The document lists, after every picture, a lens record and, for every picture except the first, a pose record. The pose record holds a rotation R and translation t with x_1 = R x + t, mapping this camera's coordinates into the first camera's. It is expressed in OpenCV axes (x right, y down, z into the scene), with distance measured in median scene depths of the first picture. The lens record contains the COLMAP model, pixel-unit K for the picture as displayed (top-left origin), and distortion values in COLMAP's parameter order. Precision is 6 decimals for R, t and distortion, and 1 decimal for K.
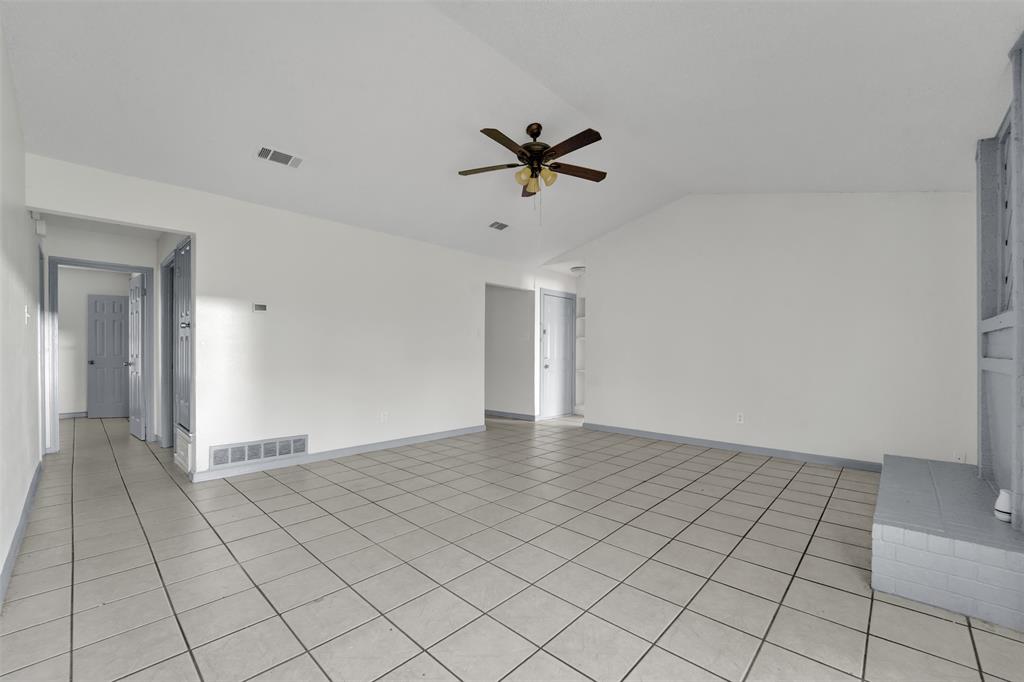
lens RADIAL K [[417.3, 0, 538.1], [0, 417.3, 354.3], [0, 0, 1]] dist [-0.000398, -0.000477]
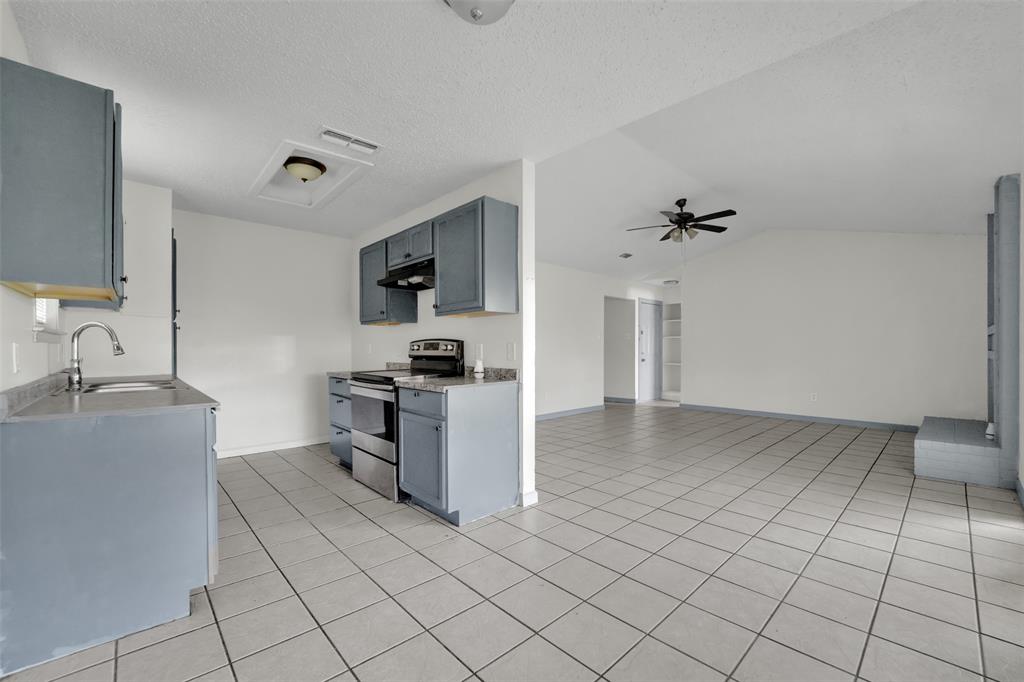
lens RADIAL K [[417.3, 0, 538.1], [0, 417.3, 354.3], [0, 0, 1]] dist [-0.000398, -0.000477]
pose [[0.997639, -0.005225, -0.068475, -0.224921], [0.005824, 0.999946, 0.008551, -0.001116], [0.068427, -0.008930, 0.997616, -0.291757]]
